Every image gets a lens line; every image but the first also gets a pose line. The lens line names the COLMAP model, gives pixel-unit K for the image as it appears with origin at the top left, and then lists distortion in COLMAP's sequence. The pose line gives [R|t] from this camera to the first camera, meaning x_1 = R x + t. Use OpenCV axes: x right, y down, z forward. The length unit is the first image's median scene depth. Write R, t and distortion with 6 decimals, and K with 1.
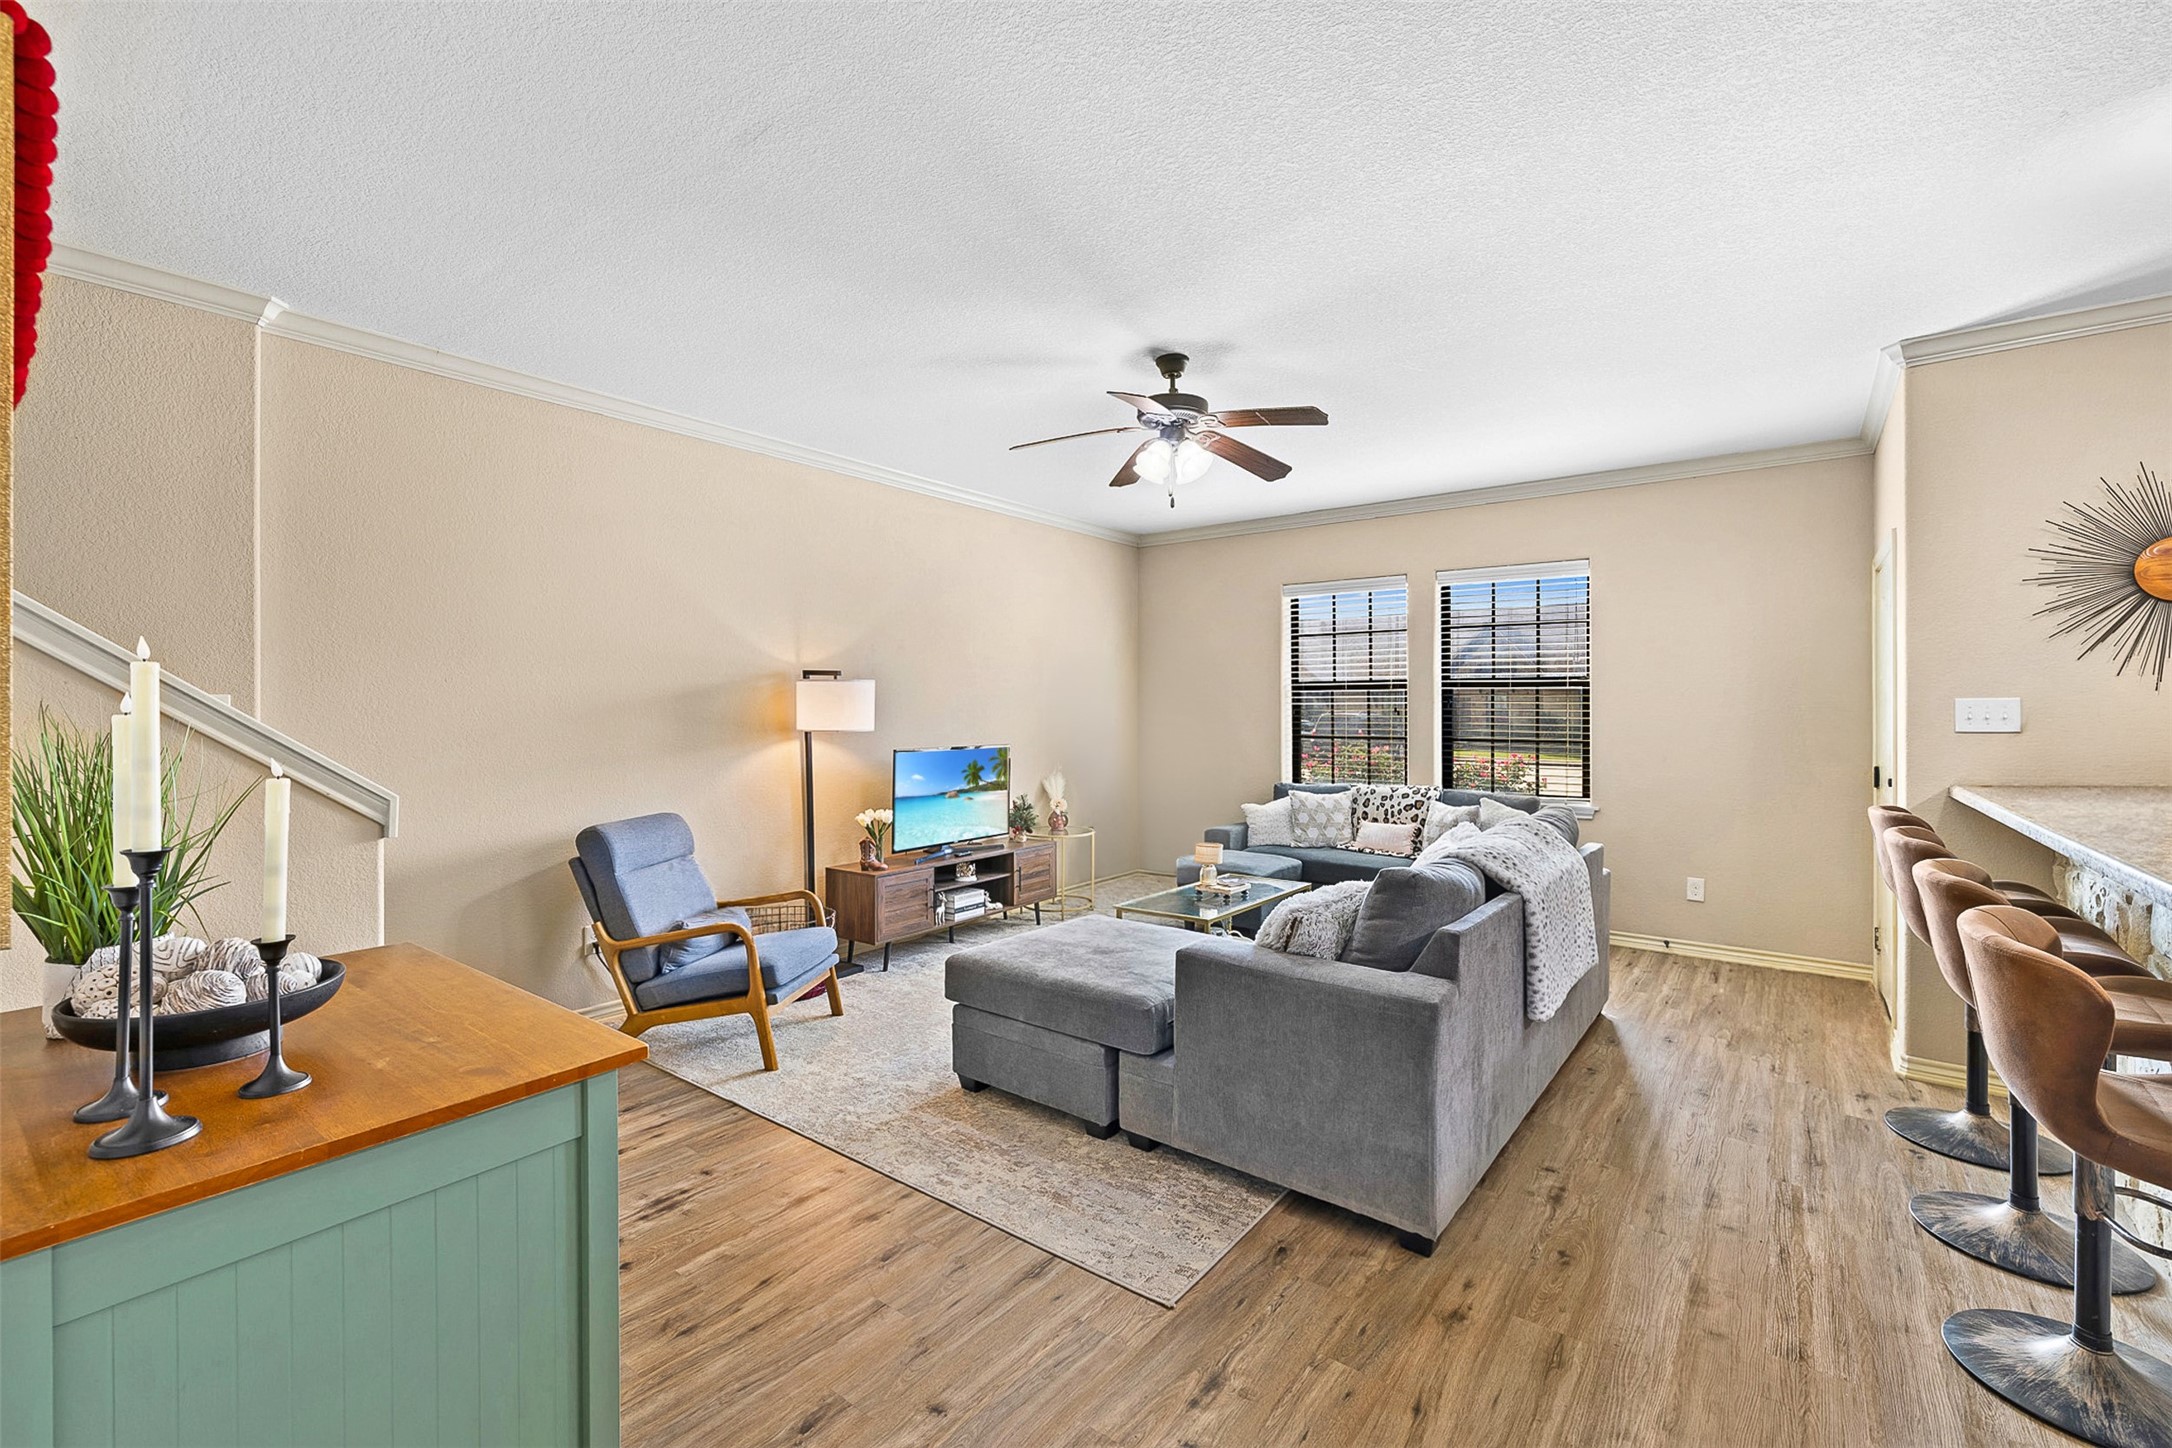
lens RADIAL K [[932.0, 0, 1074.4], [0, 932.0, 705.8], [0, 0, 1]] dist [-0.002190, 0.000208]
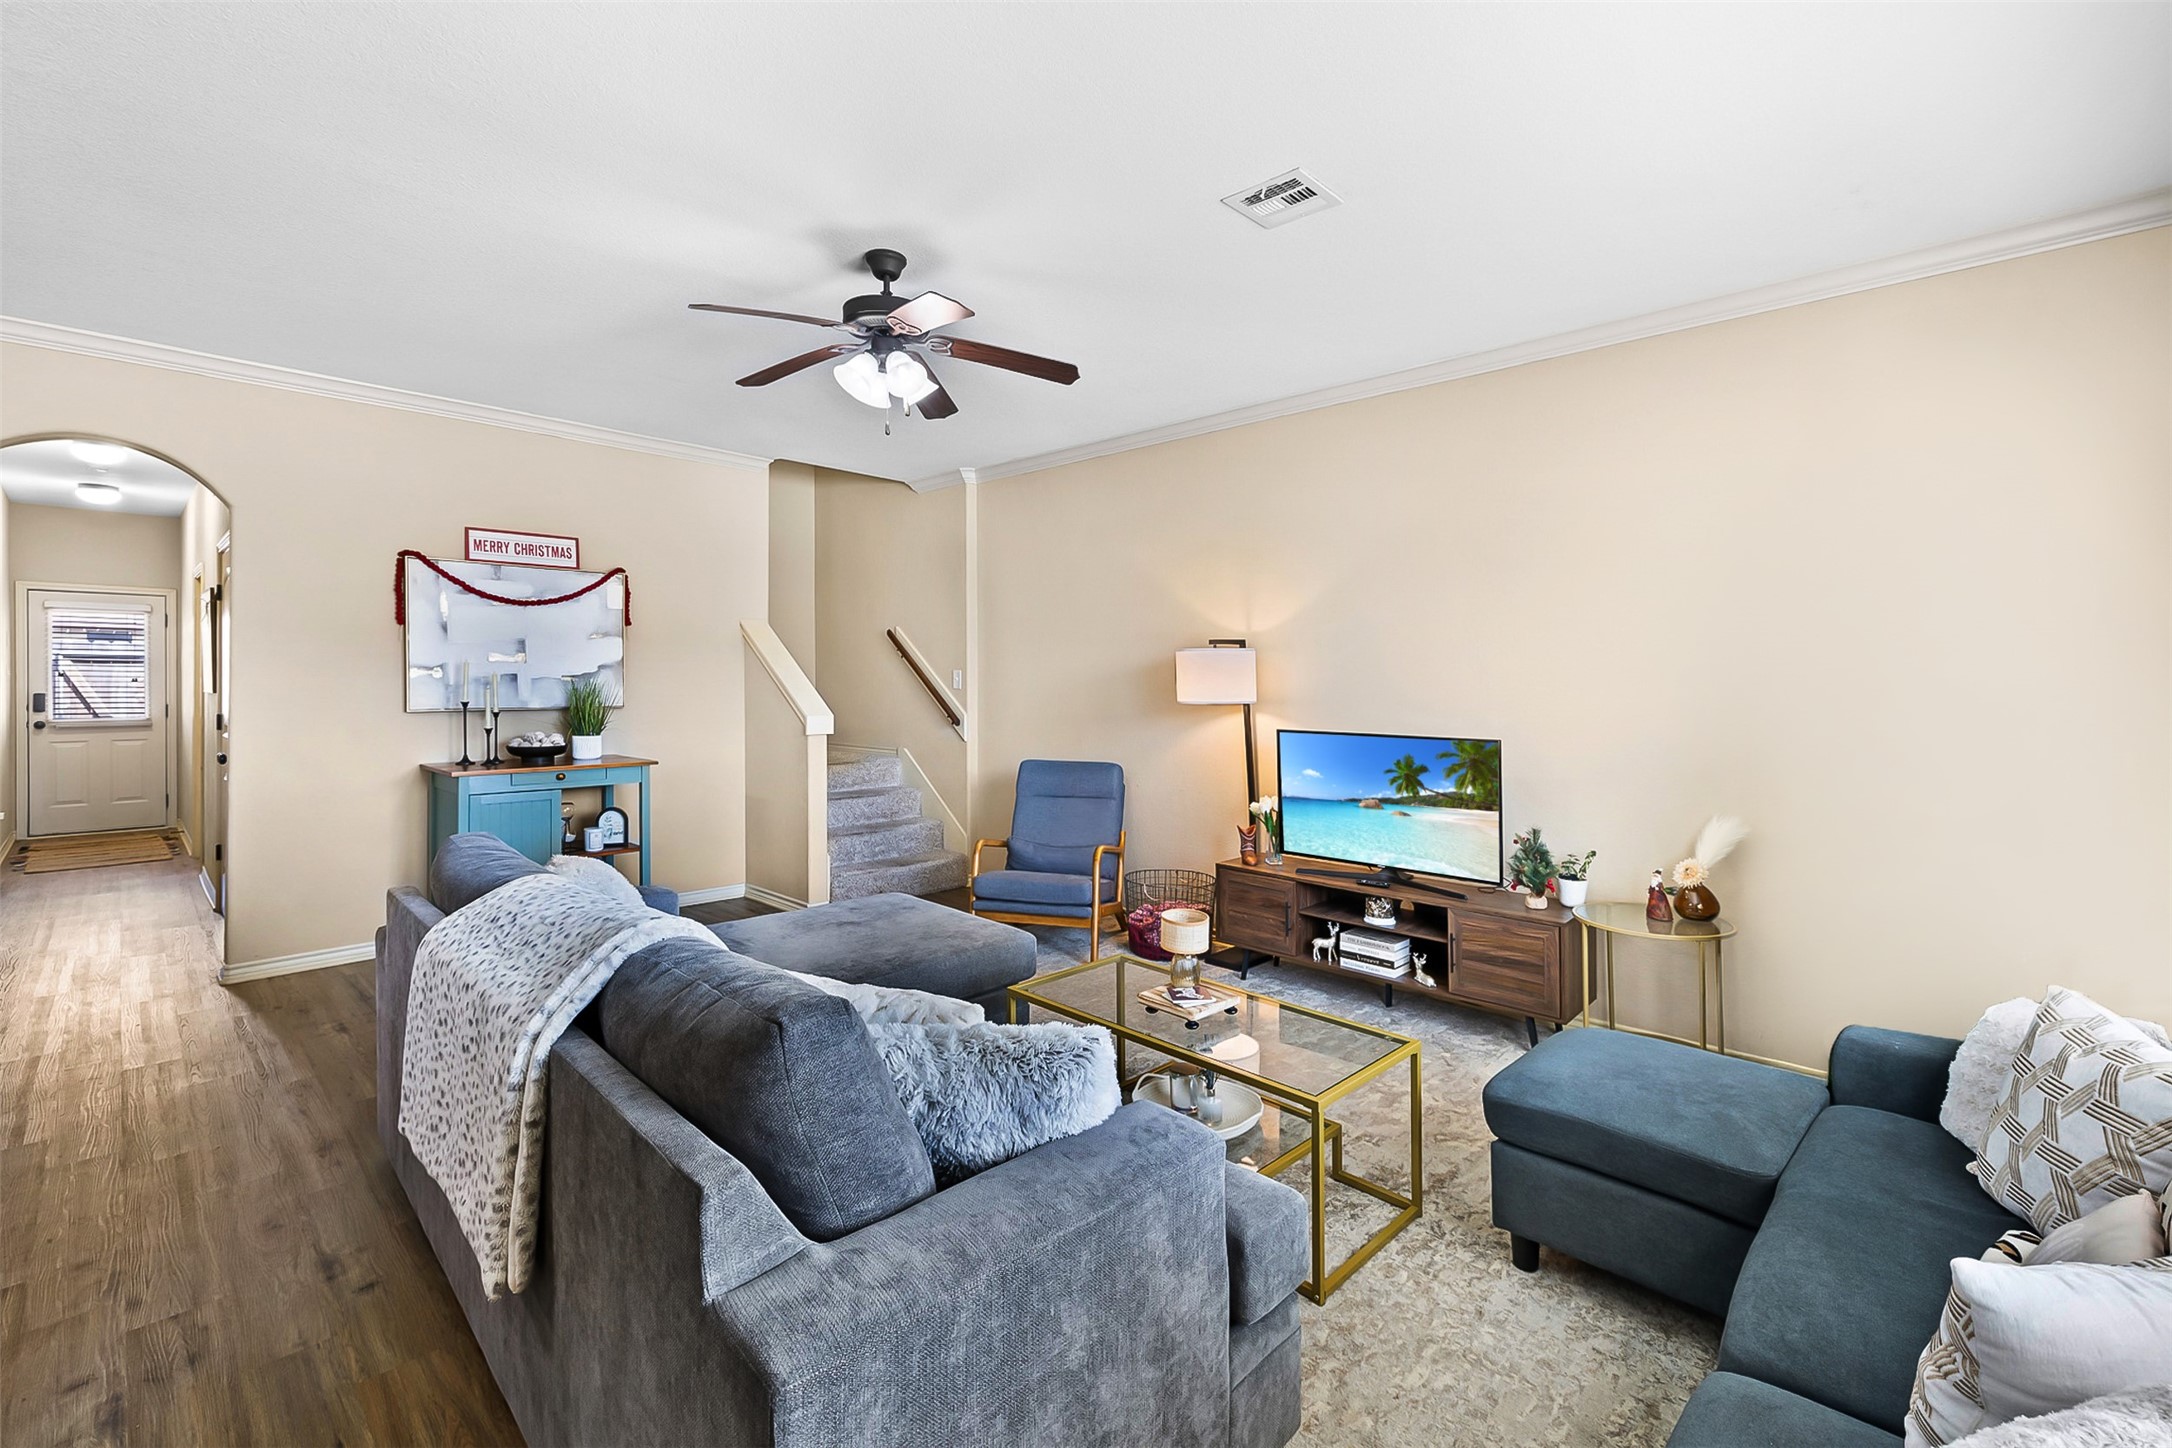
lens RADIAL K [[932.0, 0, 1092.6], [0, 932.0, 679.2], [0, 0, 1]] dist [-0.002190, 0.000208]
pose [[-0.102287, 0.001258, -0.994754, 0.612233], [-0.008387, 0.999963, 0.002127, 0.001818], [0.994720, 0.008561, -0.102272, 0.847777]]
